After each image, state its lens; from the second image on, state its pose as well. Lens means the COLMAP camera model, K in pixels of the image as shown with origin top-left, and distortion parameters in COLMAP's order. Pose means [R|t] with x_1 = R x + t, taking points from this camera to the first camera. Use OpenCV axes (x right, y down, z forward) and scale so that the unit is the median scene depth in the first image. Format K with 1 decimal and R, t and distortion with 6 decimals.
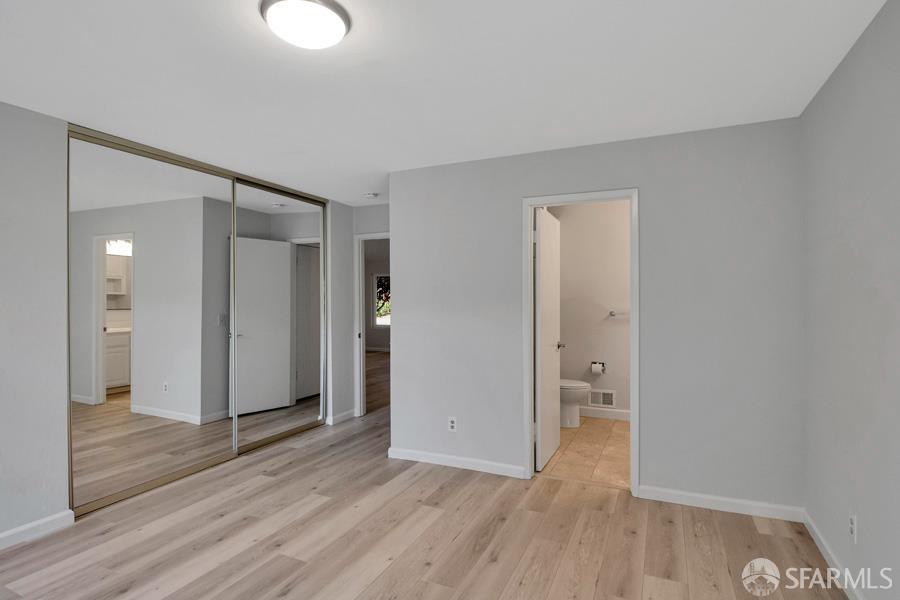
lens RADIAL K [[456.9, 0, 455.7], [0, 456.9, 294.0], [0, 0, 1]] dist [-0.012869, -0.007834]
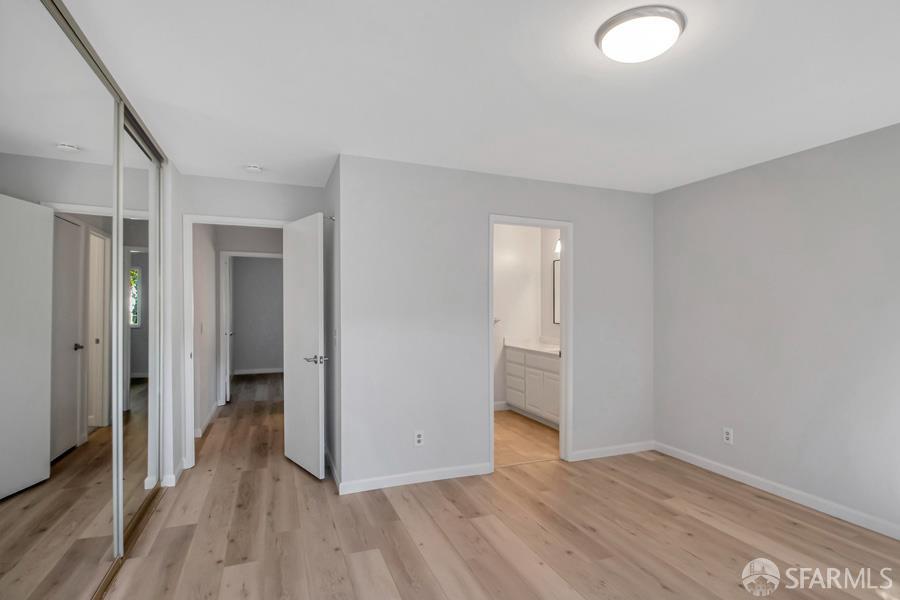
lens RADIAL K [[456.9, 0, 468.4], [0, 456.9, 304.5], [0, 0, 1]] dist [-0.012869, -0.007834]
pose [[0.682285, 0.019378, 0.730829, -0.618615], [-0.020298, 0.999765, -0.007558, 0.012392], [-0.730804, -0.009677, 0.682519, 0.271206]]
